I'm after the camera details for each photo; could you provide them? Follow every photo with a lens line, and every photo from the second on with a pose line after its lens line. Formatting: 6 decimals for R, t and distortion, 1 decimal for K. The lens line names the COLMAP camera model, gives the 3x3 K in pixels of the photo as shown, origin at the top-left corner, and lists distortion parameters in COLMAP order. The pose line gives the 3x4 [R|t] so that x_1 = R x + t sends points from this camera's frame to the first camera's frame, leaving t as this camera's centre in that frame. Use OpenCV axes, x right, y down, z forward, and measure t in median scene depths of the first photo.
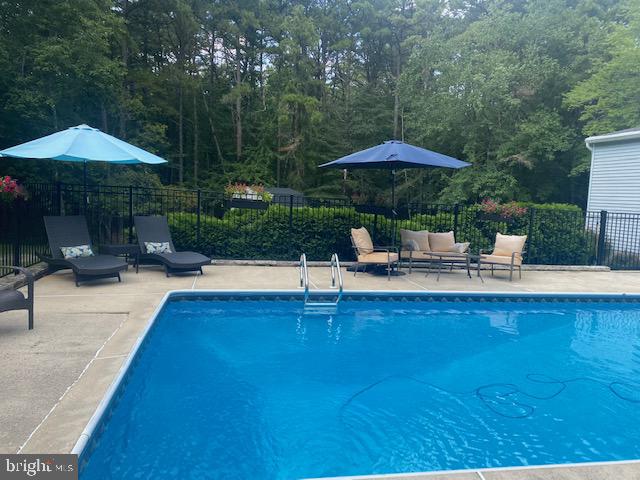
lens RADIAL K [[489.6, 0, 318.3], [0, 489.6, 236.0], [0, 0, 1]] dist [0.023367, -0.011382]
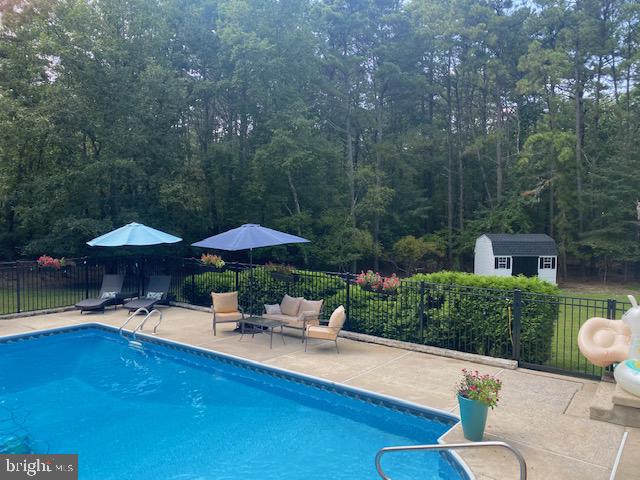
lens RADIAL K [[488.4, 0, 320.0], [0, 488.4, 240.0], [0, 0, 1]] dist [0.100518, -0.168330]
pose [[0.678550, -0.017305, -0.734351, 1.087409], [-0.031372, 0.998128, -0.052510, -0.099029], [0.733884, 0.058669, 0.676736, 0.341867]]
